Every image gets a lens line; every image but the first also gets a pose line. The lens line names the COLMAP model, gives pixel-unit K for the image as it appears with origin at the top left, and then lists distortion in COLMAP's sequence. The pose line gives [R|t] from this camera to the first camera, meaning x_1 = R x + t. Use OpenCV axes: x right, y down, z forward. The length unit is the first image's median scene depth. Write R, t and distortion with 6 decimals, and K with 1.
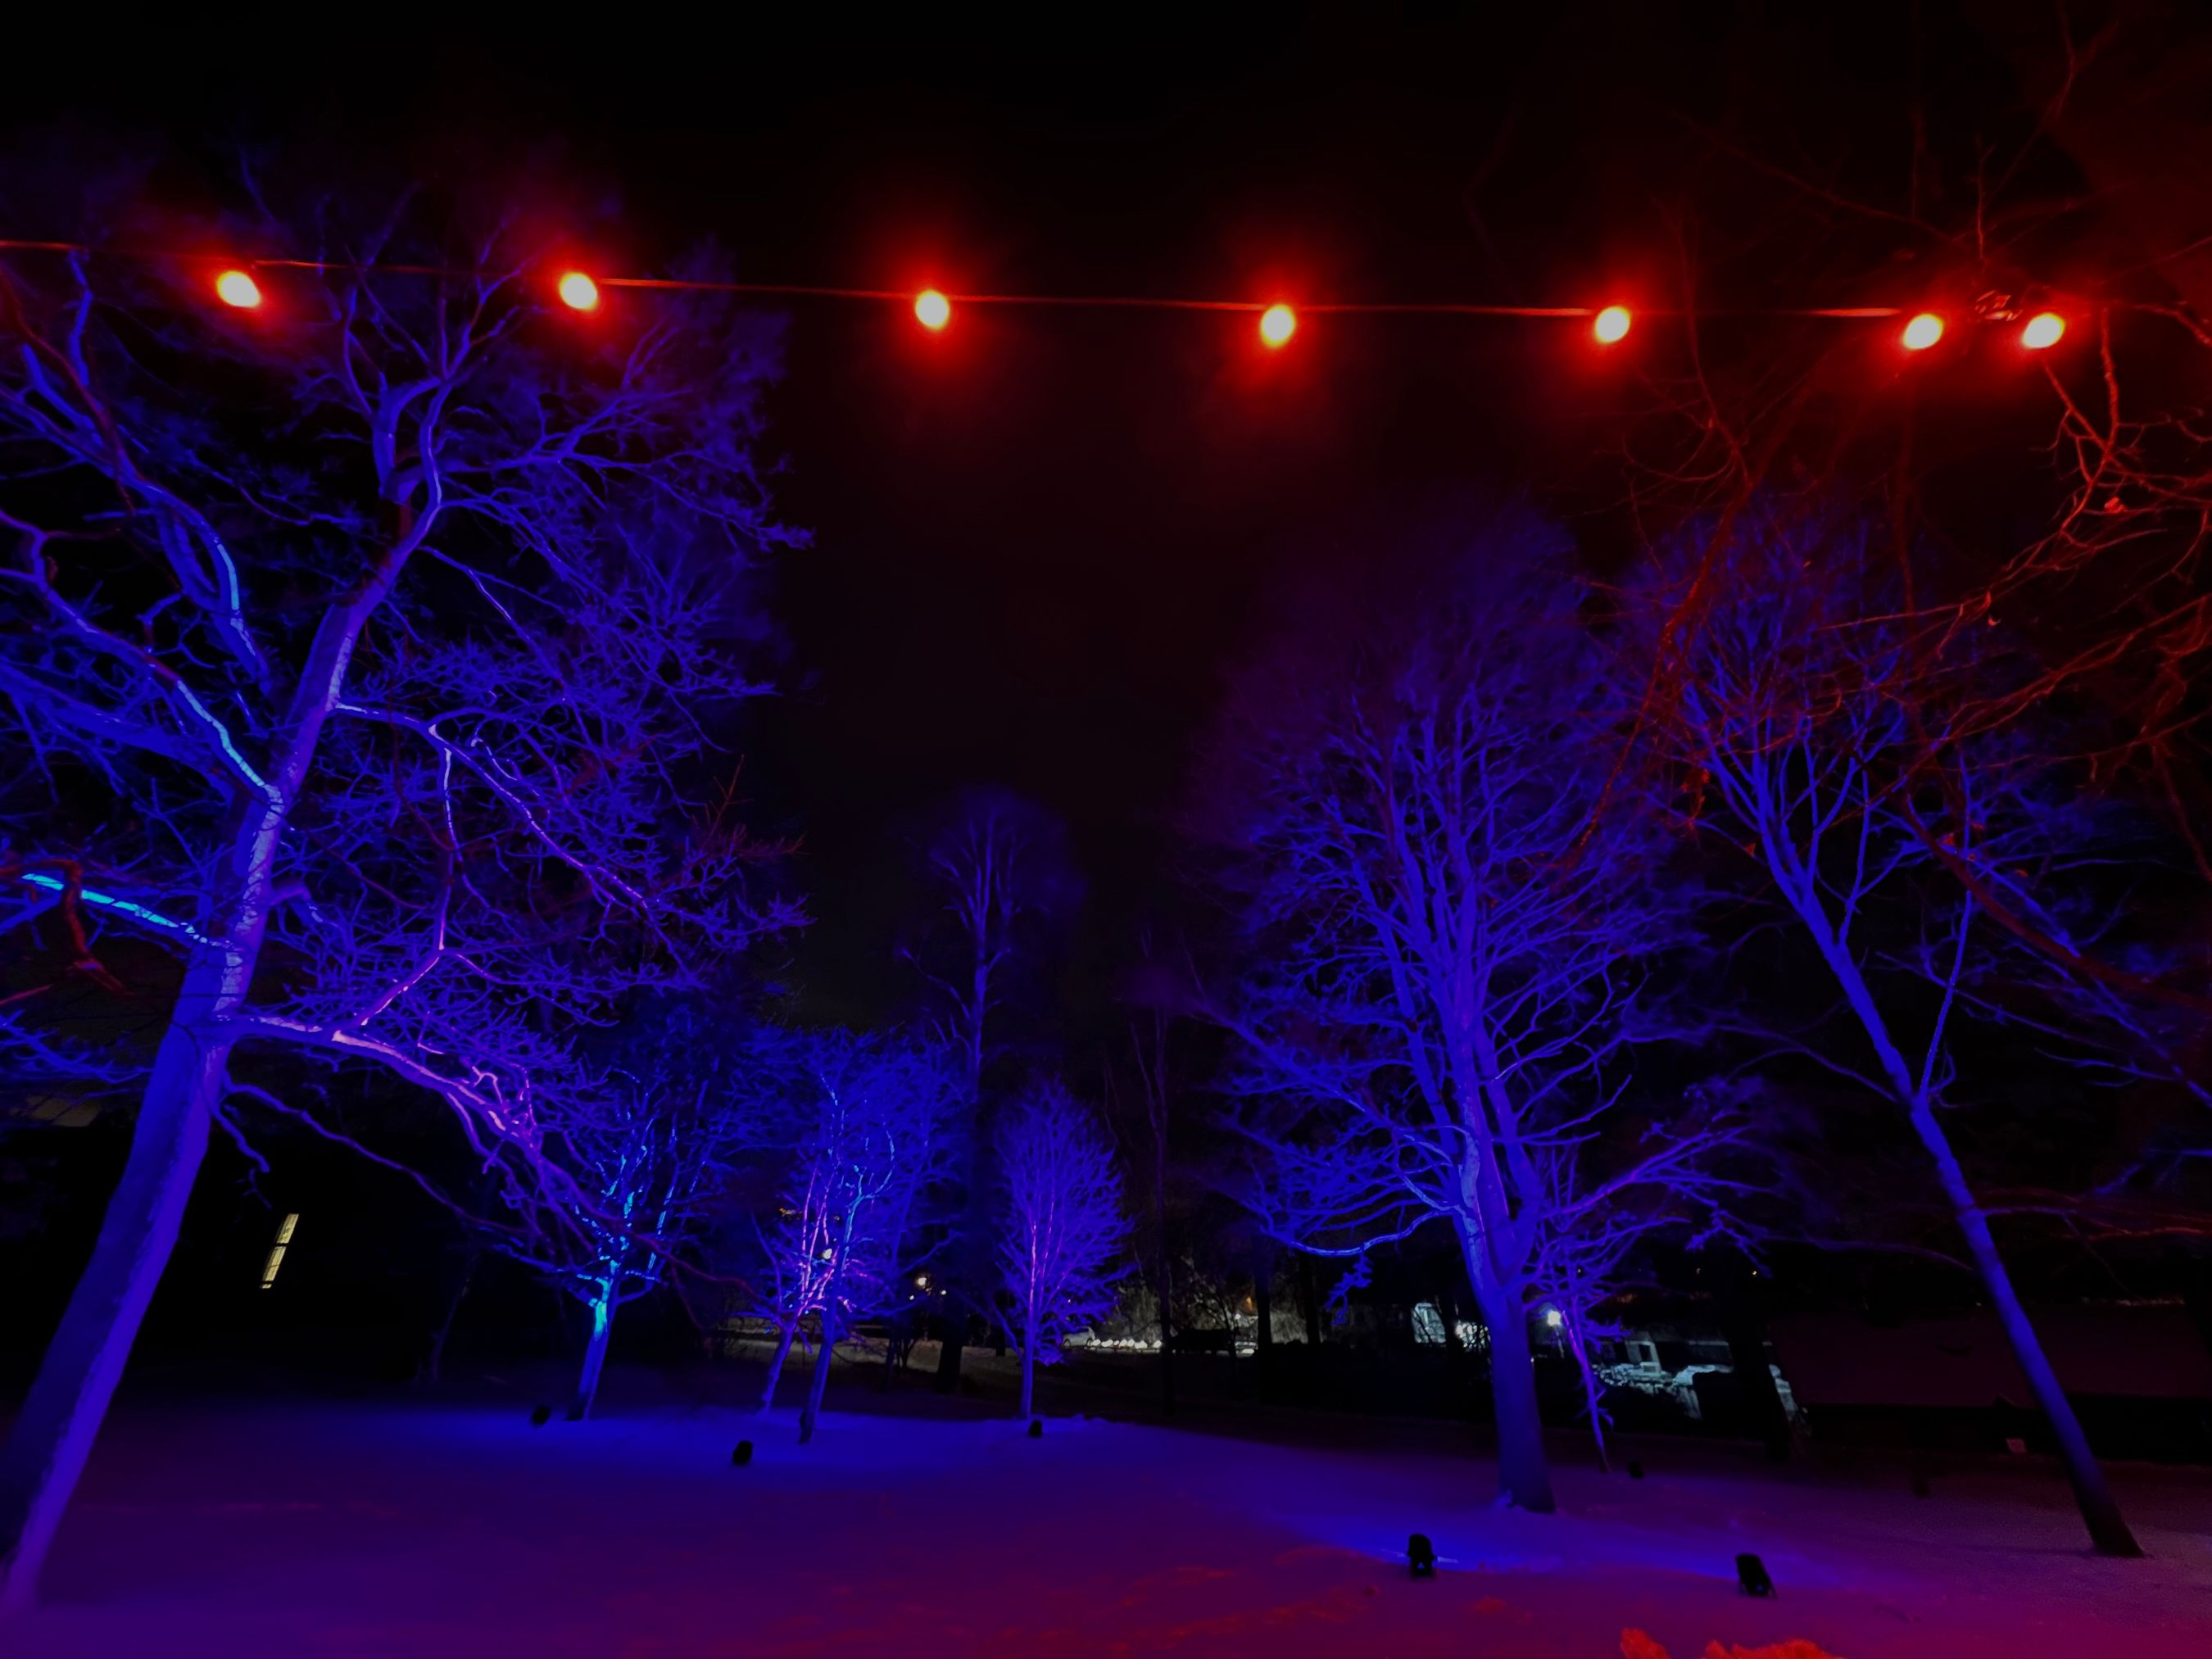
lens RADIAL K [[682.4, 0, 1106.0], [0, 682.4, 829.5], [0, 0, 1]] dist [-0.000616, -0.000088]
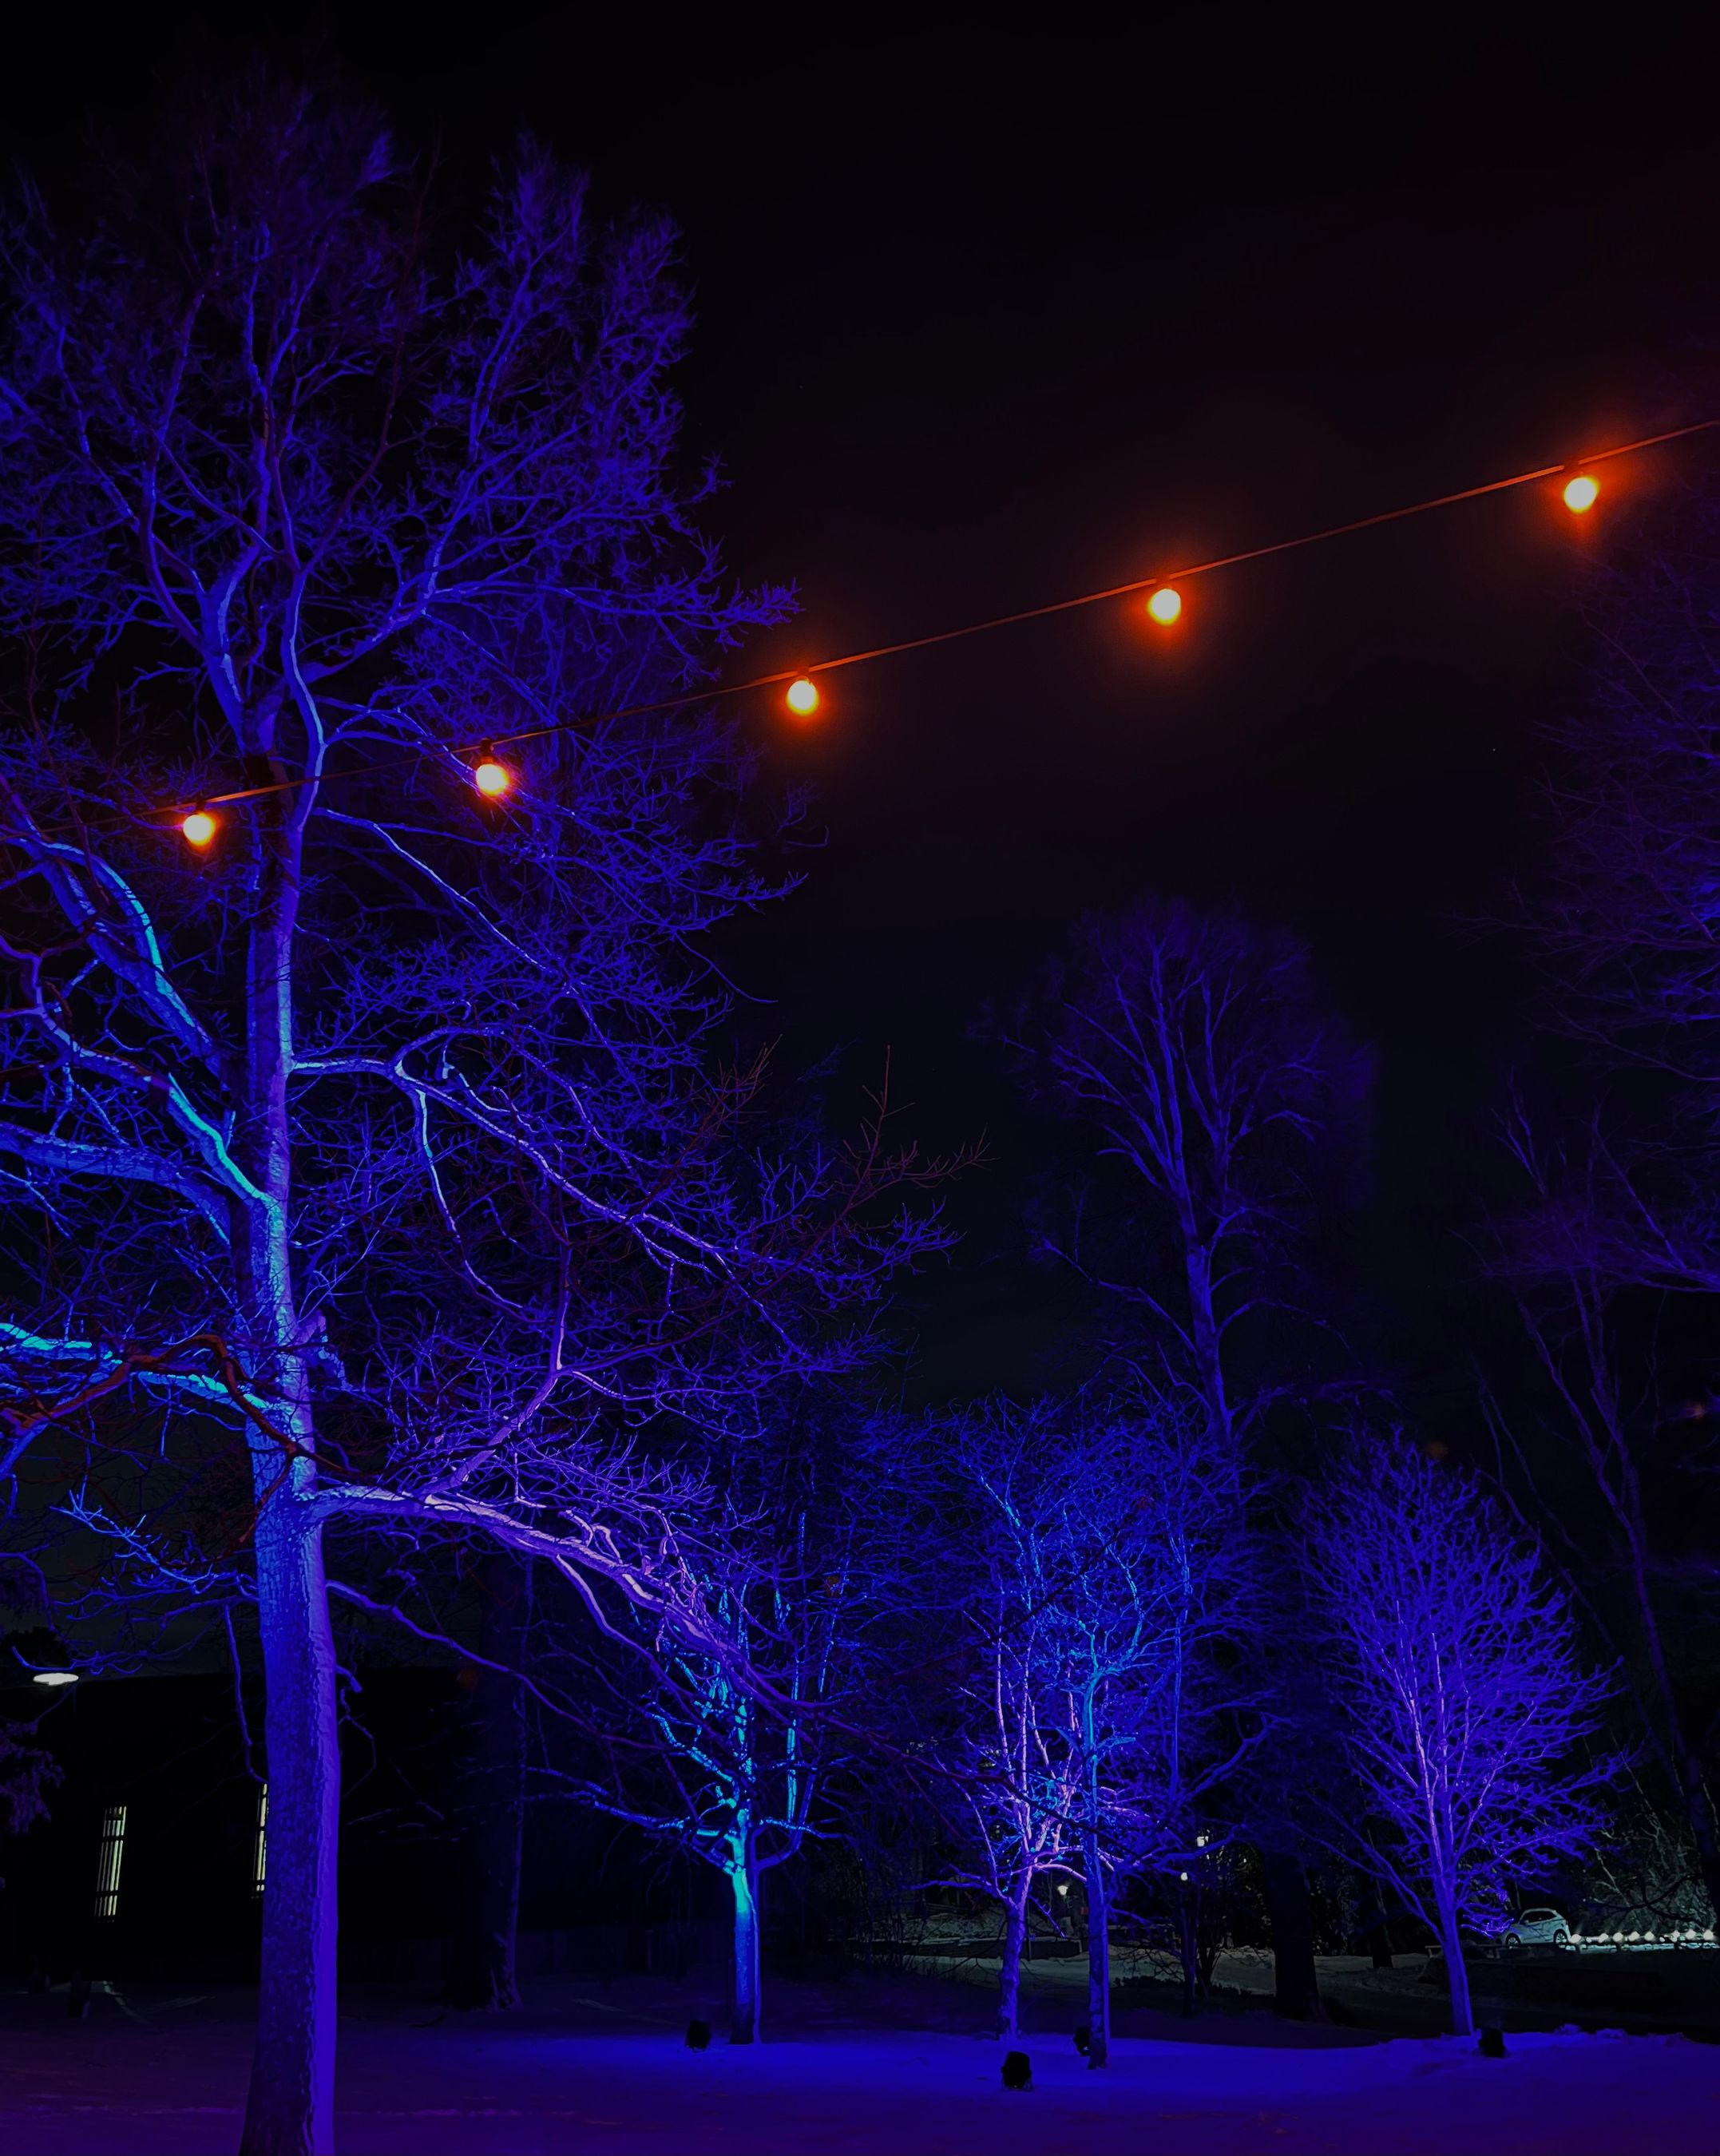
lens RADIAL K [[1791.2, 0, 860.0], [0, 1791.2, 1078.0], [0, 0, 1]] dist [0.112457, -0.144311]
pose [[0.943178, -0.190101, -0.272538, -0.032695], [0.223547, 0.969839, 0.097153, -0.148701], [0.245849, -0.152557, 0.957228, -0.453670]]
